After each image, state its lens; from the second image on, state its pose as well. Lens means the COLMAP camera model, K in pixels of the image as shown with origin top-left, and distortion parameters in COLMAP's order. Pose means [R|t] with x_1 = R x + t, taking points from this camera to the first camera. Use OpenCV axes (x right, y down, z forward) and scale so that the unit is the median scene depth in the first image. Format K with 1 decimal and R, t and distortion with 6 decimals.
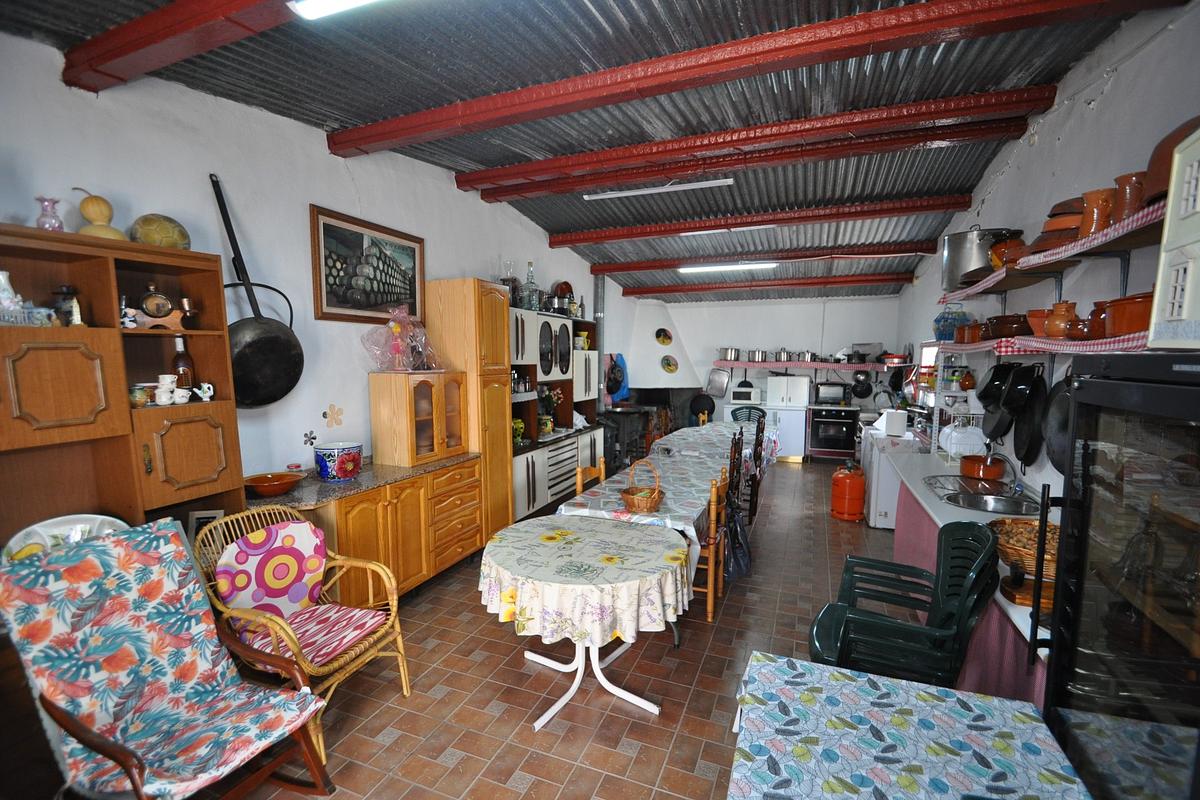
lens RADIAL K [[536.6, 0, 597.2], [0, 536.6, 405.8], [0, 0, 1]] dist [-0.005538, -0.000737]
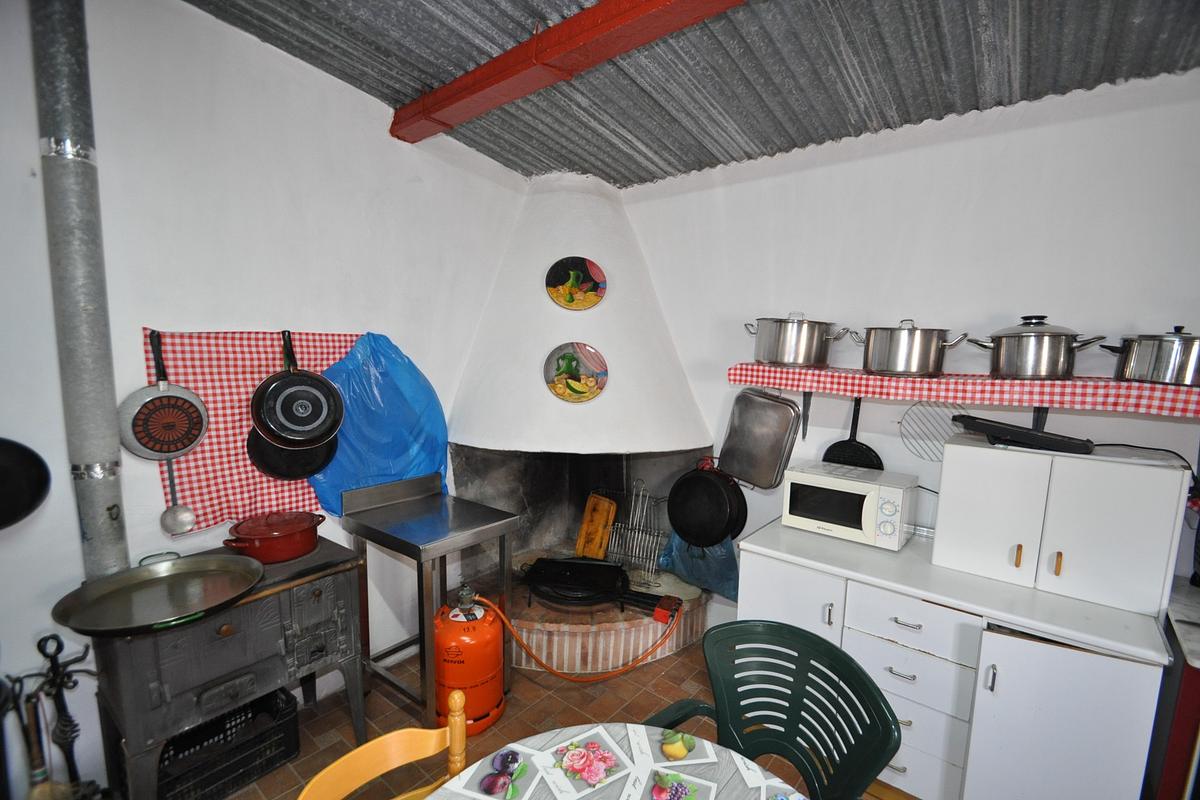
lens RADIAL K [[536.6, 0, 602.7], [0, 536.6, 405.1], [0, 0, 1]] dist [-0.005538, -0.000737]
pose [[0.955042, 0.048705, -0.292441, 0.240167], [-0.043229, 0.998748, 0.025165, -0.068464], [0.293301, -0.011392, 0.955952, 0.725711]]
